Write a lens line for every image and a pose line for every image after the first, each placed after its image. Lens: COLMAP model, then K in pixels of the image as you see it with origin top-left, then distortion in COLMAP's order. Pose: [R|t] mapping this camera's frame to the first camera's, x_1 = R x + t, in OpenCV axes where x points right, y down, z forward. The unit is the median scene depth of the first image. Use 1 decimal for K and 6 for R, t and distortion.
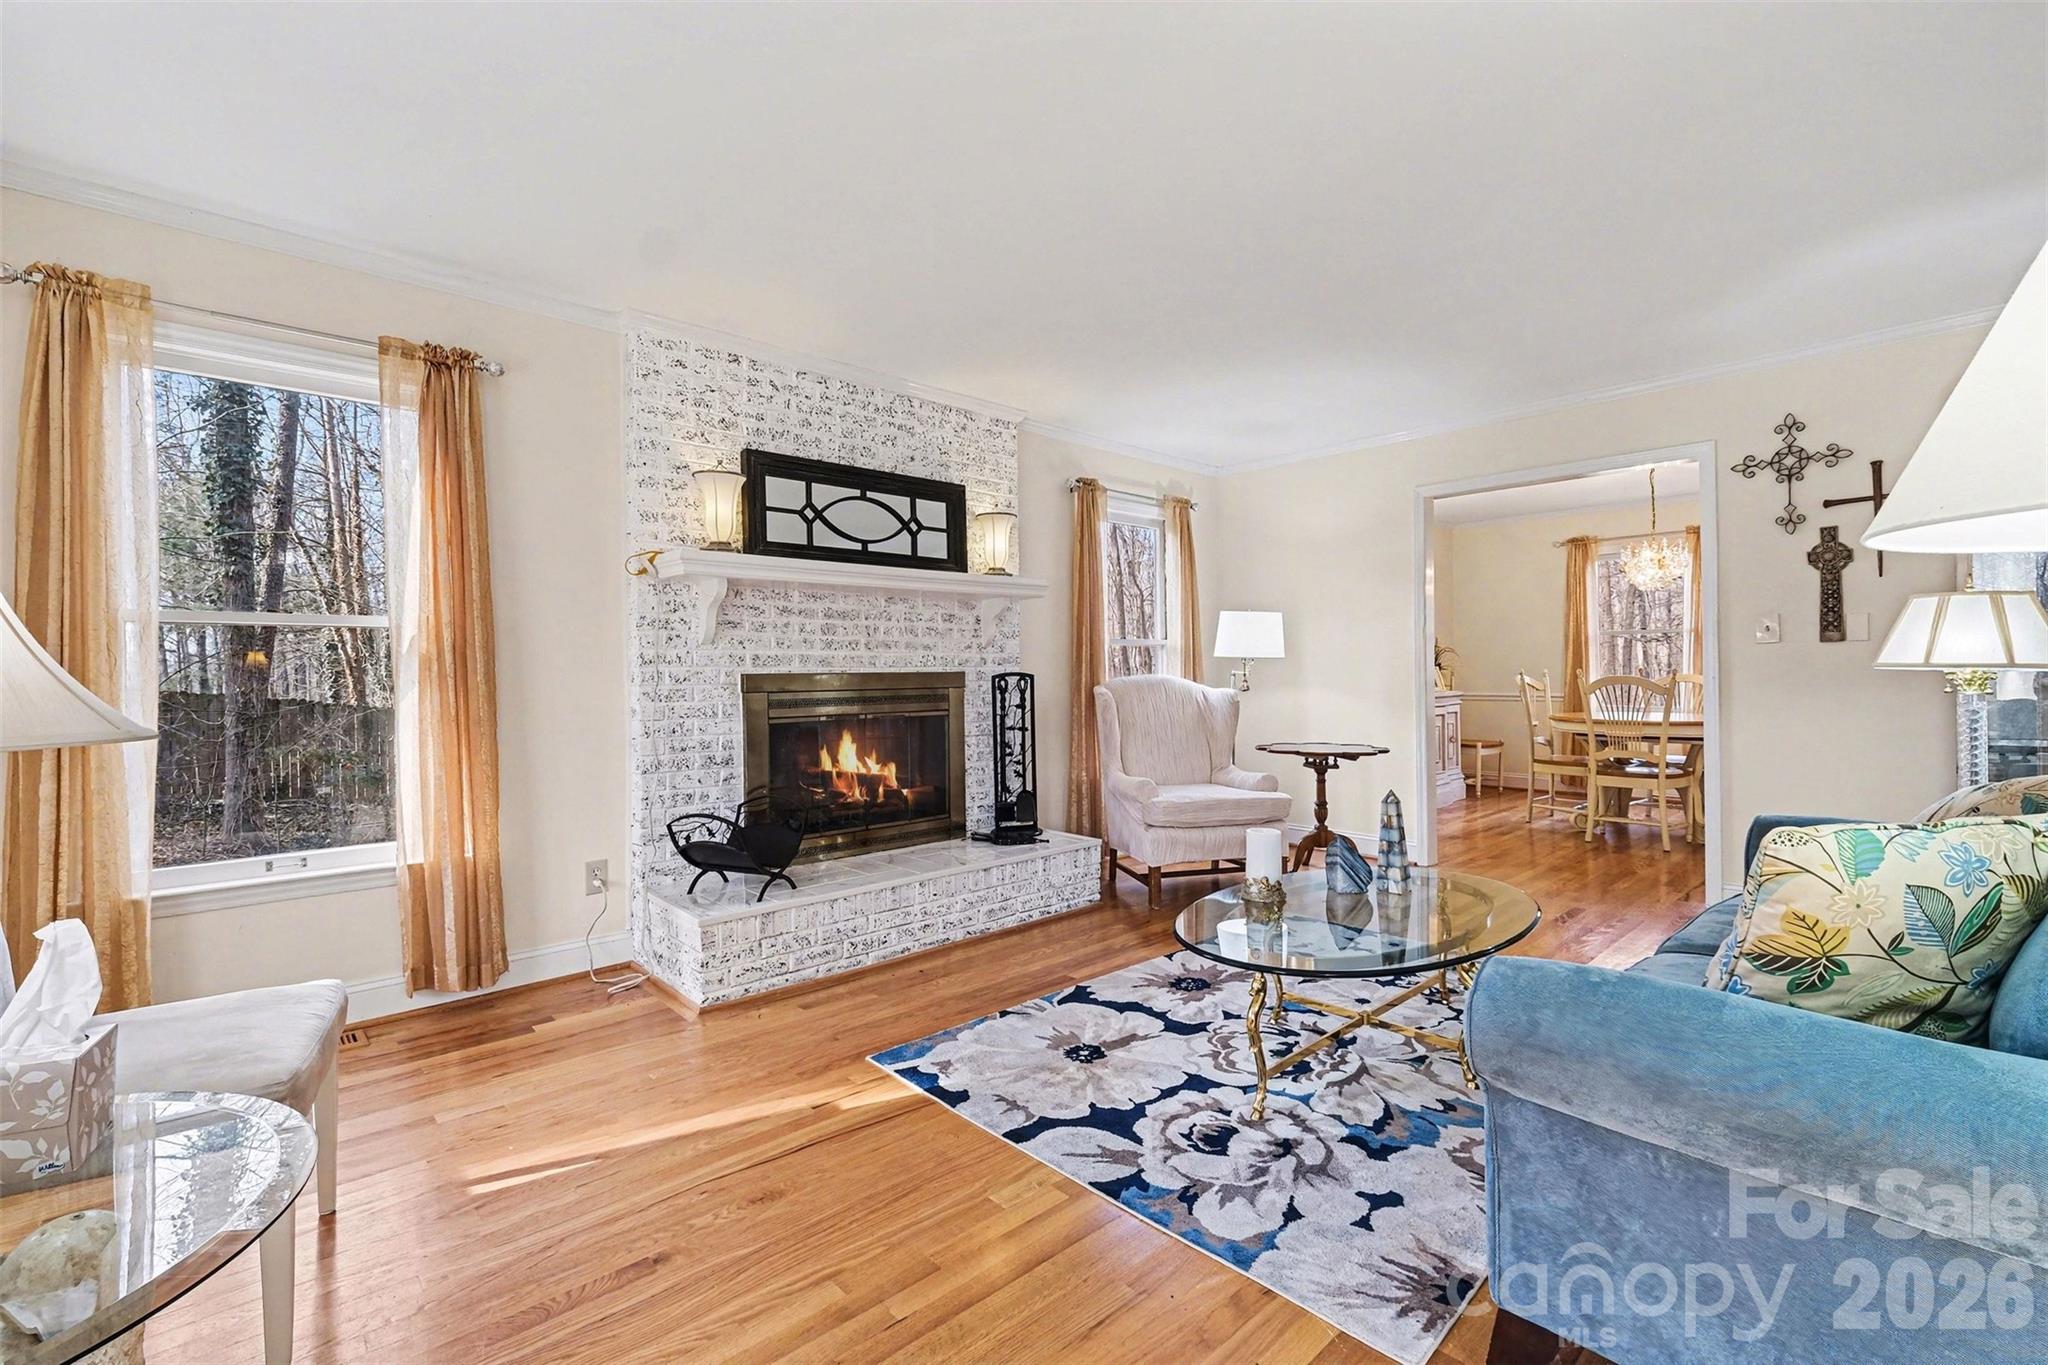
lens RADIAL K [[910.6, 0, 1008.0], [0, 910.6, 678.8], [0, 0, 1]] dist [-0.001078, 0.000020]
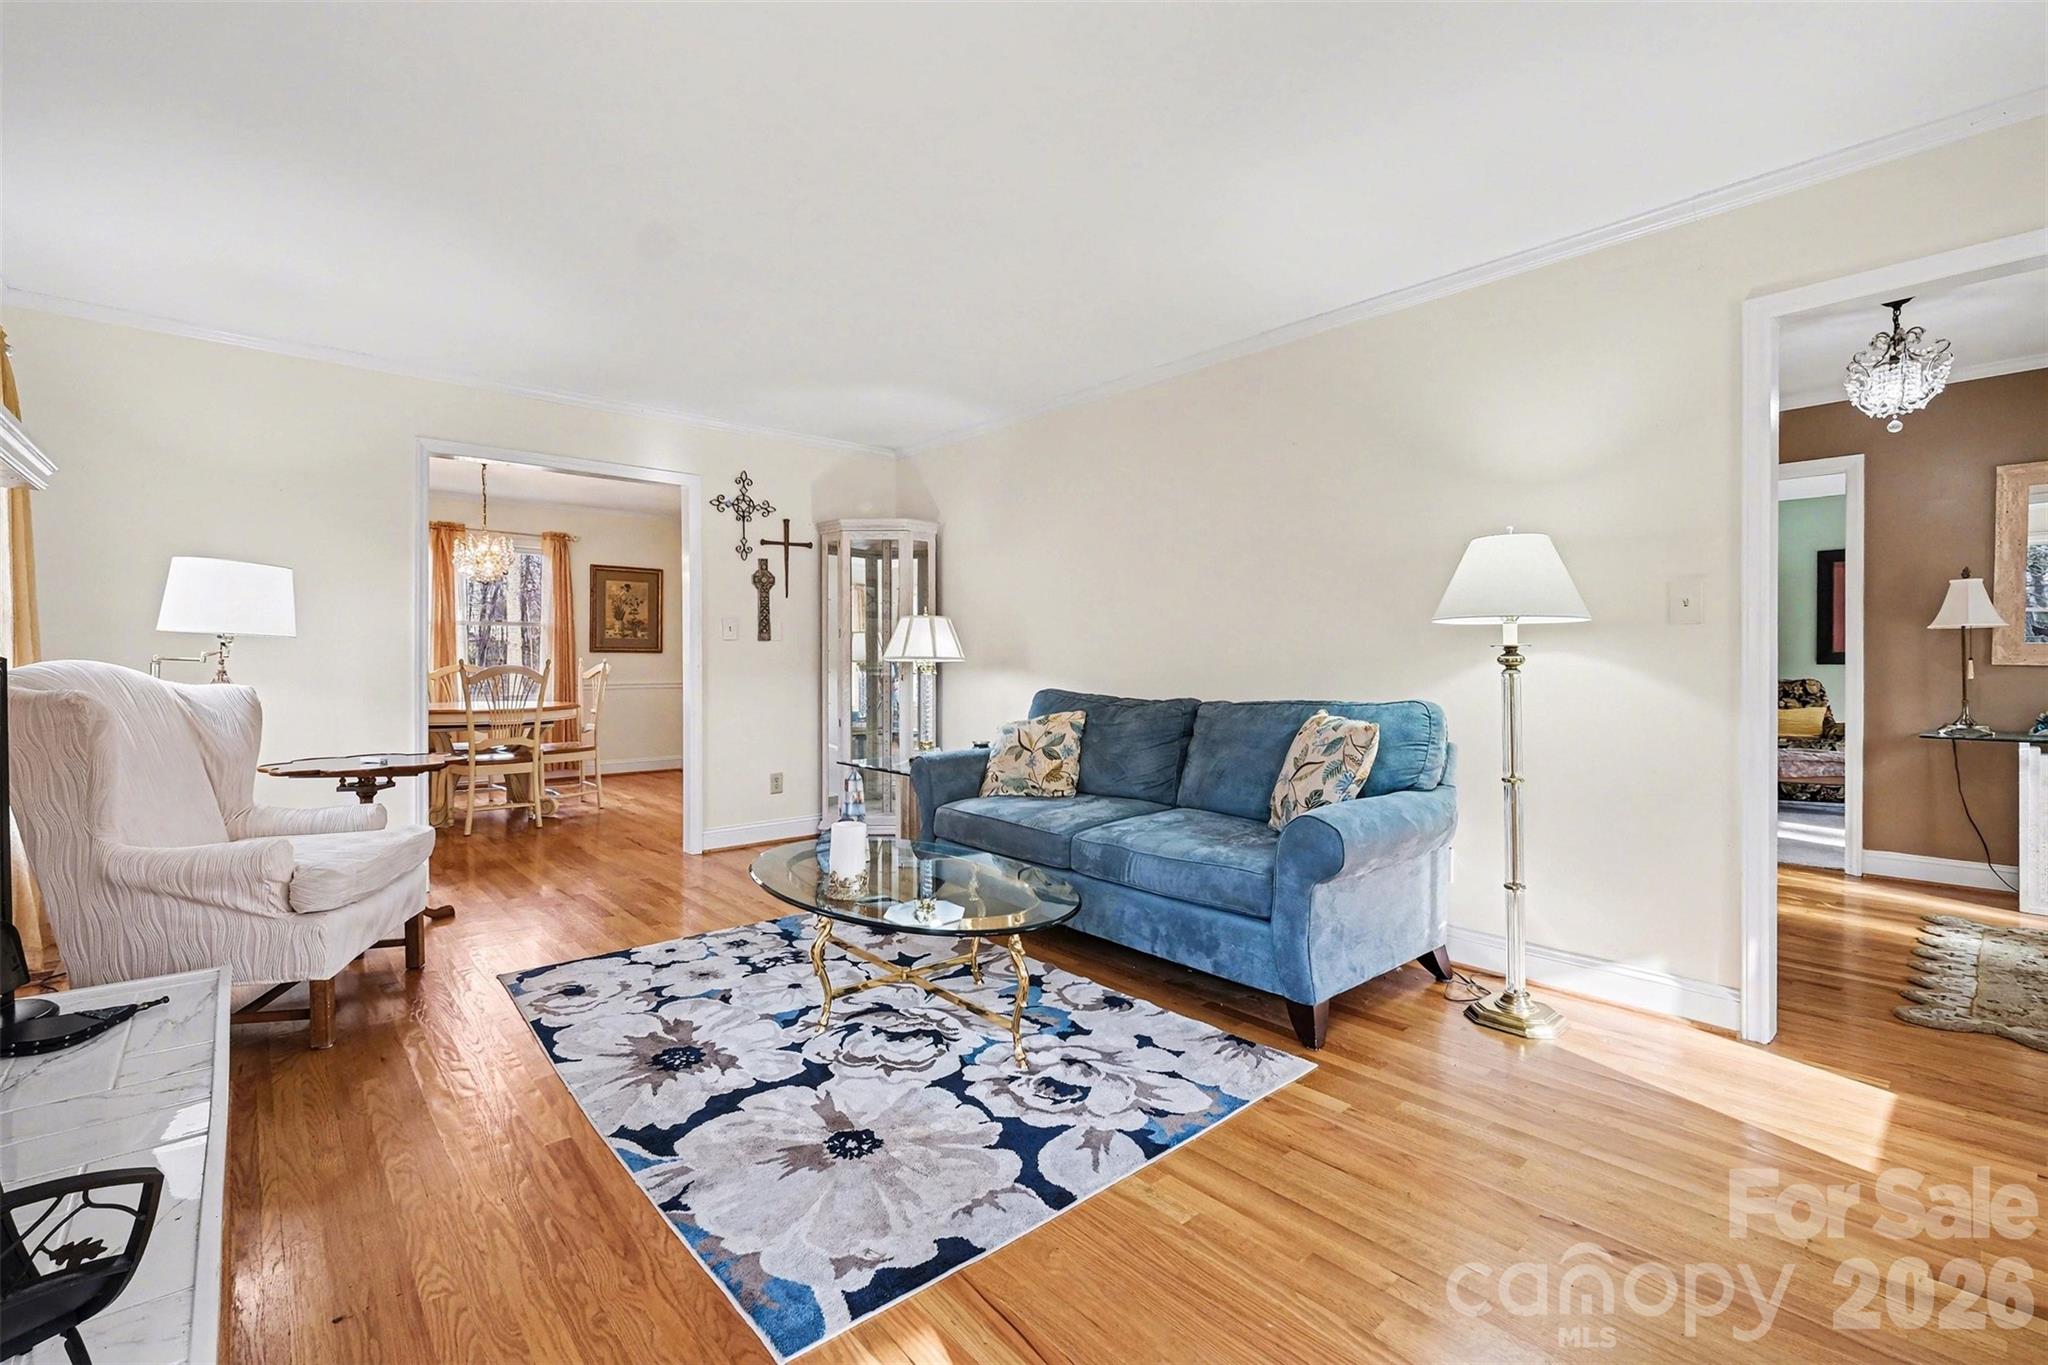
lens RADIAL K [[896.1, 0, 1021.5], [0, 896.1, 665.6], [0, 0, 1]] dist [0.001307, 0.000029]
pose [[0.005275, 0.002358, 0.999983, -0.496955], [0.005105, 0.999984, -0.002385, 0.003270], [-0.999973, 0.005117, 0.005263, 0.617150]]
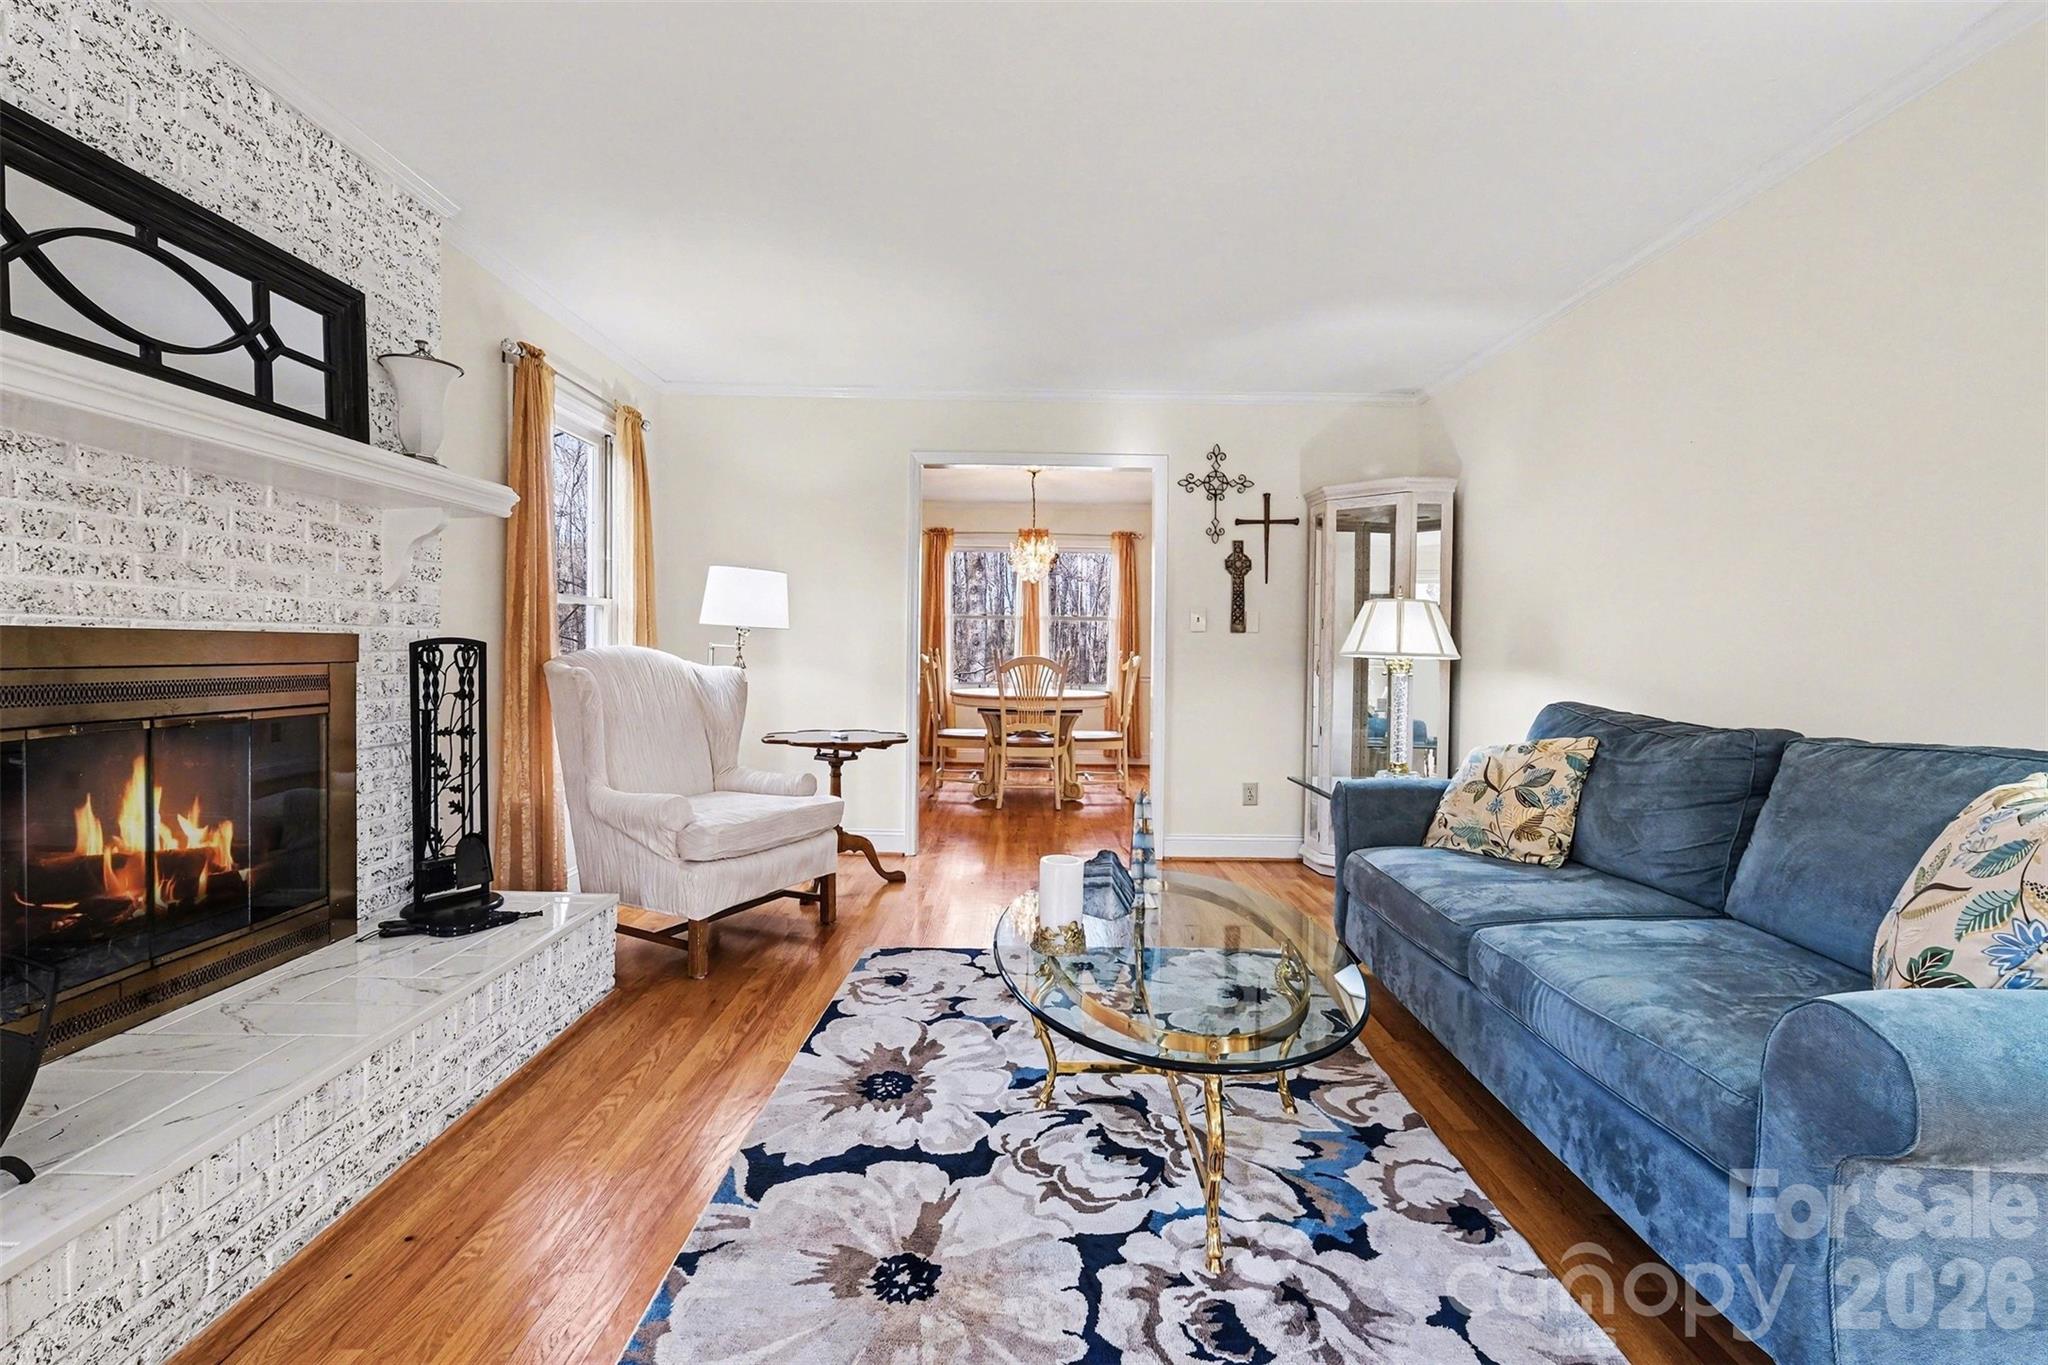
lens RADIAL K [[906.1, 0, 1033.4], [0, 906.1, 668.3], [0, 0, 1]] dist [-0.001649, -0.000189]
pose [[0.661559, 0.003937, 0.749883, -0.224415], [-0.015844, 0.999836, 0.008728, 0.002158], [-0.749726, -0.017655, 0.661513, 0.398858]]
